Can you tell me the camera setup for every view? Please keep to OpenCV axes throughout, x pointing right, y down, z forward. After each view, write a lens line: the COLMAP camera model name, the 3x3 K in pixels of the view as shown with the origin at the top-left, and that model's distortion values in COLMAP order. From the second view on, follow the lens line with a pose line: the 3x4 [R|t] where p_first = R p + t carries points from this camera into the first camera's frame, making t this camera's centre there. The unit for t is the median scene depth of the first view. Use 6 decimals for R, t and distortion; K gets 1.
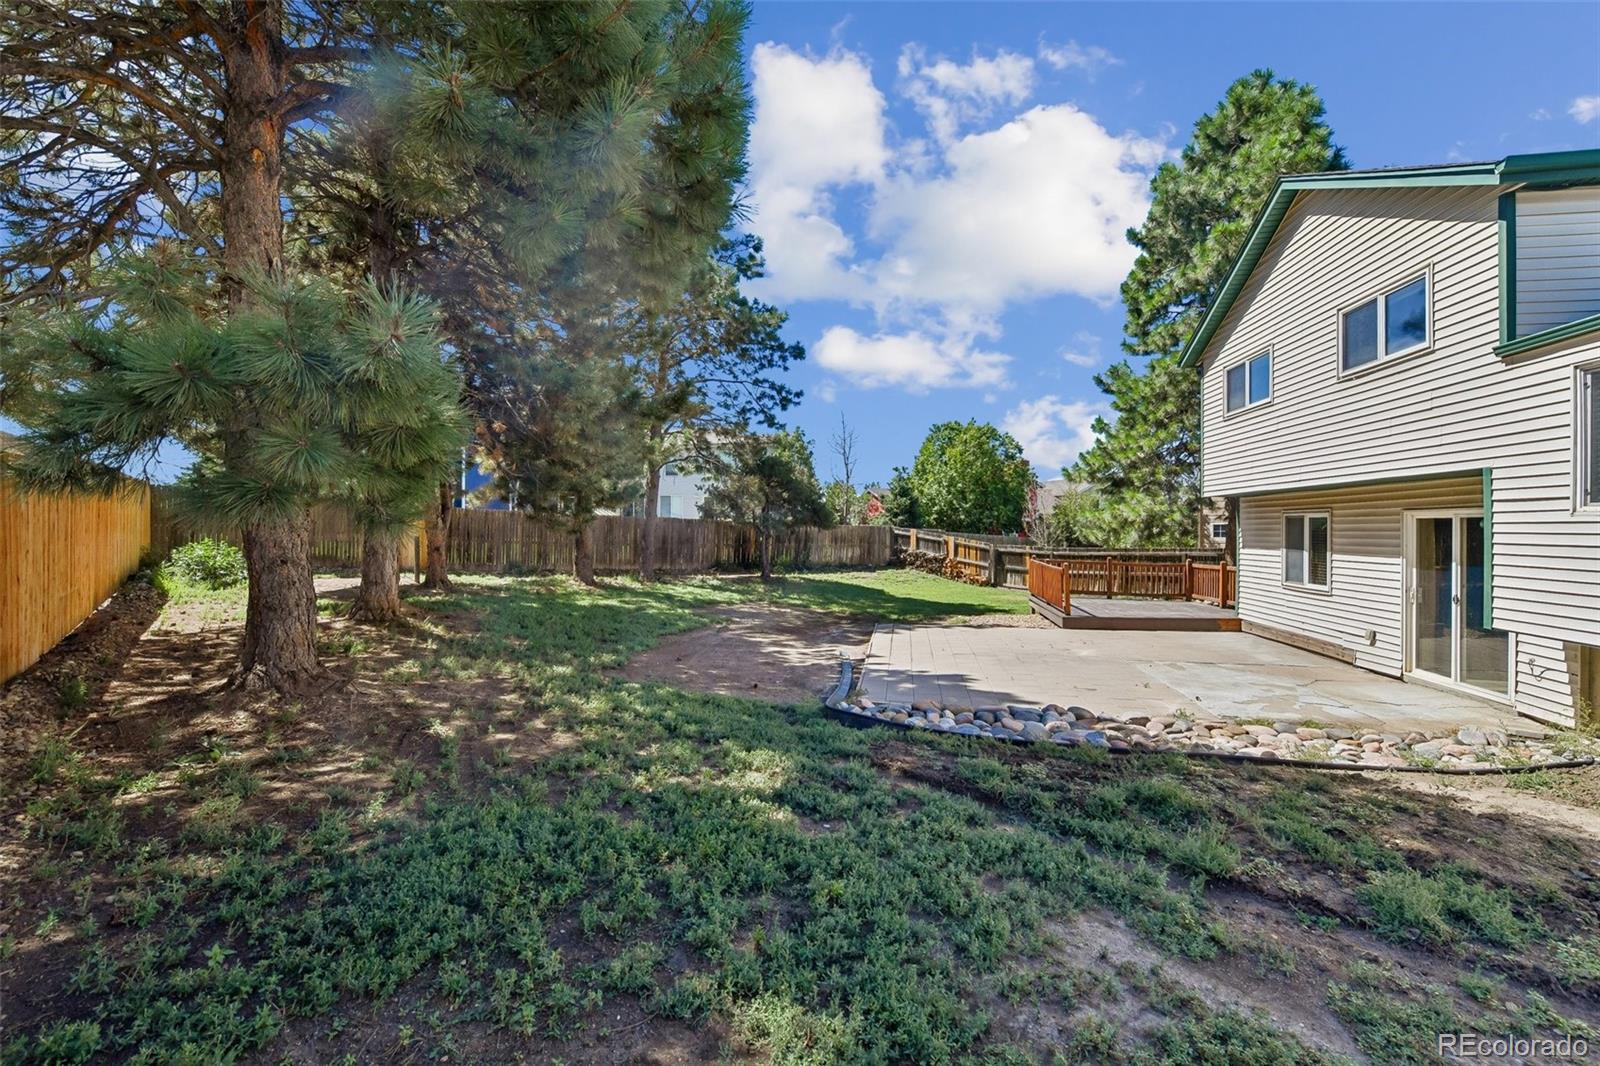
lens RADIAL K [[639.4, 0, 804.5], [0, 639.4, 528.7], [0, 0, 1]] dist [0.000327, -0.000901]
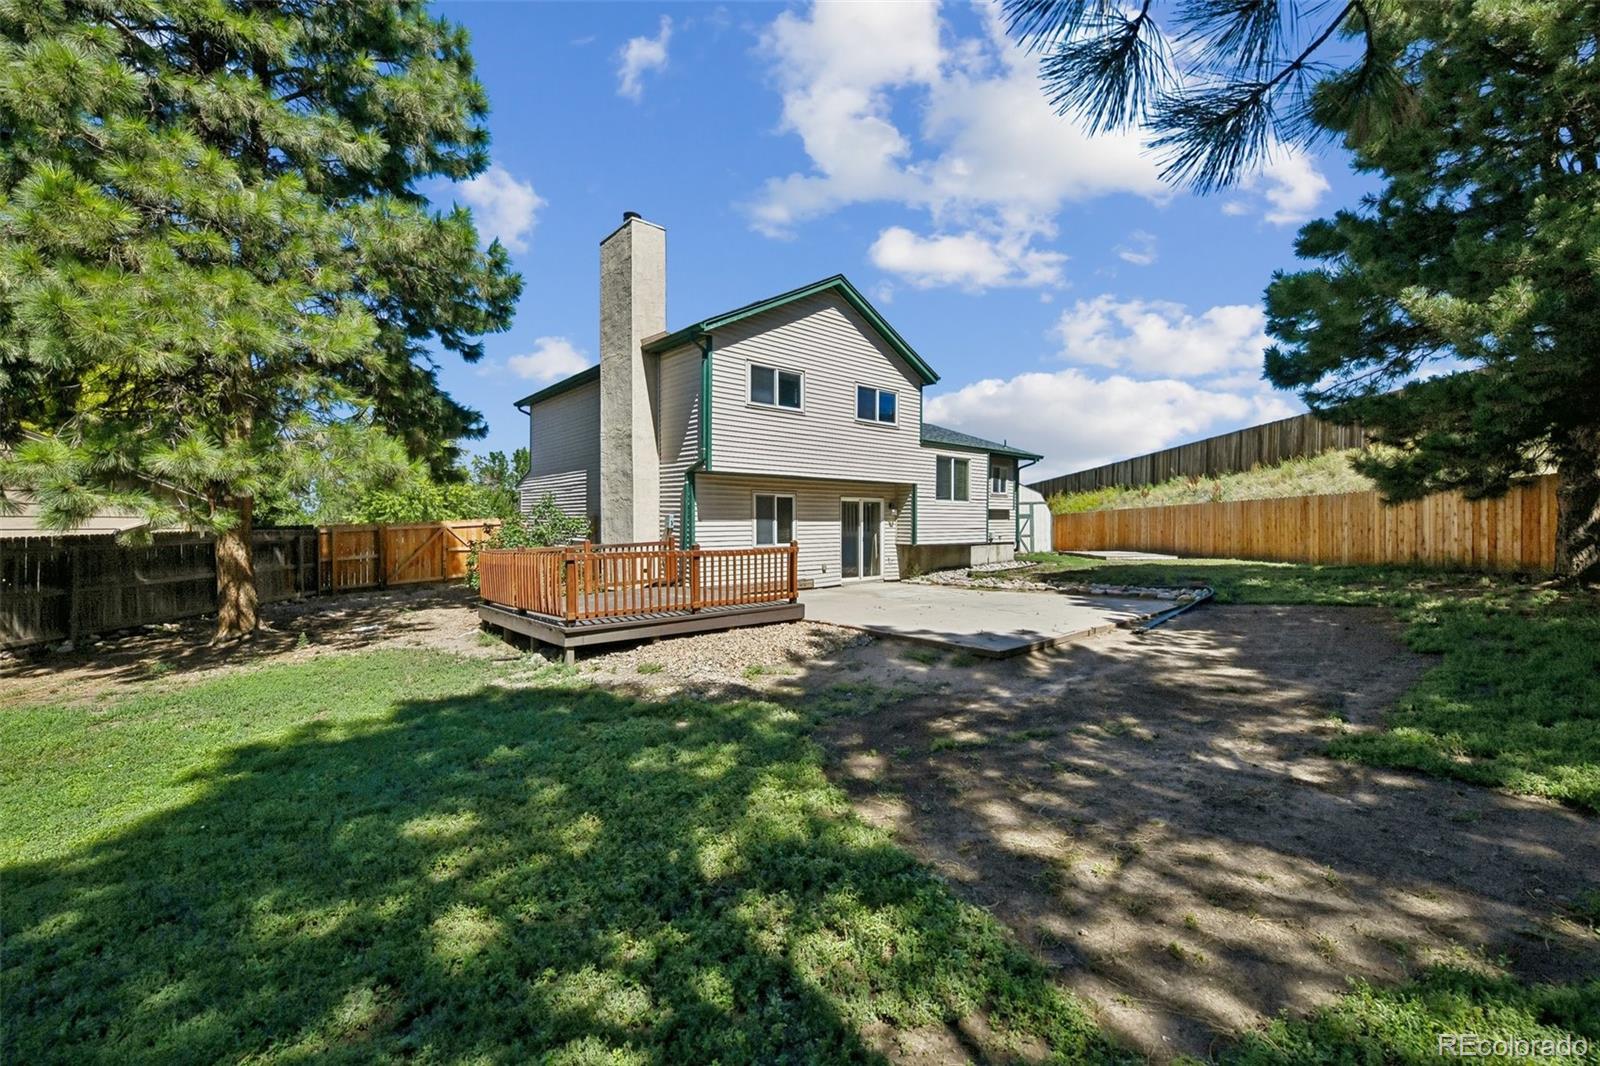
lens RADIAL K [[639.4, 0, 800.6], [0, 639.4, 528.4], [0, 0, 1]] dist [0.000327, -0.000901]
pose [[-0.765331, -0.006843, 0.643600, -0.191555], [-0.000014, 0.999944, 0.010615, 0.044909], [-0.643636, 0.008115, -0.765288, 2.478104]]
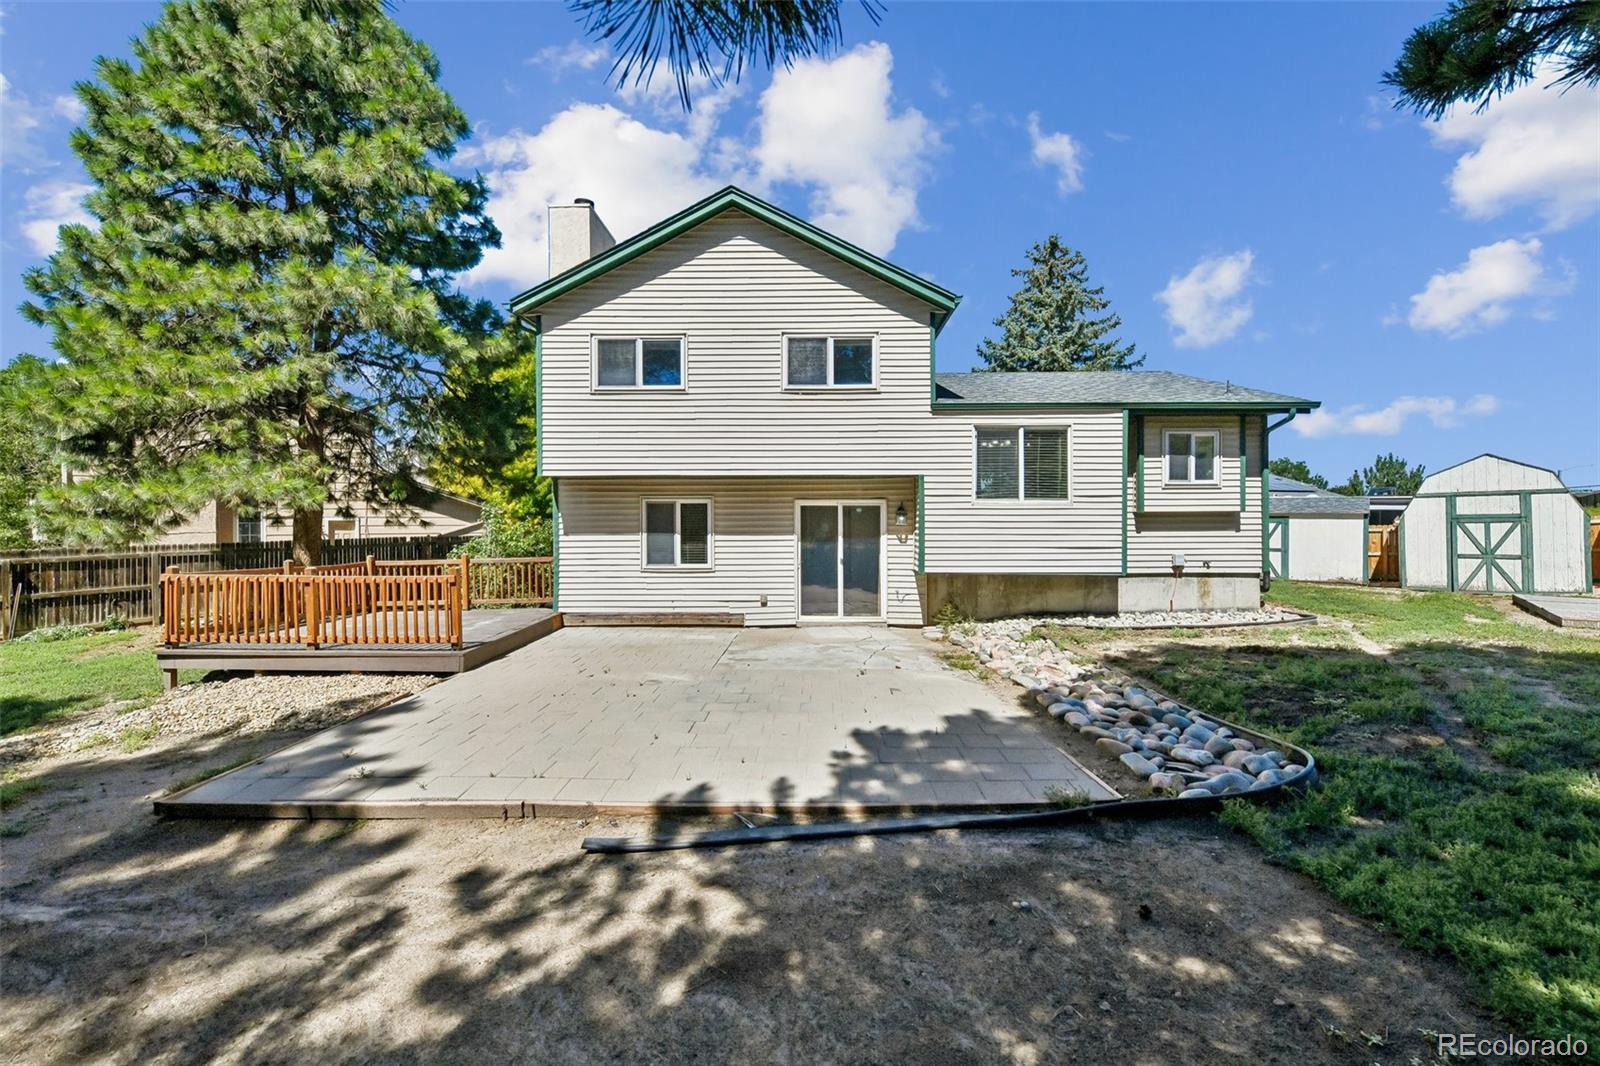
lens RADIAL K [[639.4, 0, 805.2], [0, 639.4, 523.8], [0, 0, 1]] dist [0.000327, -0.000901]
pose [[-0.136353, -0.005550, 0.990645, -0.381471], [0.002898, 0.999978, 0.006001, 0.013877], [-0.990656, 0.003689, -0.136334, 1.137031]]
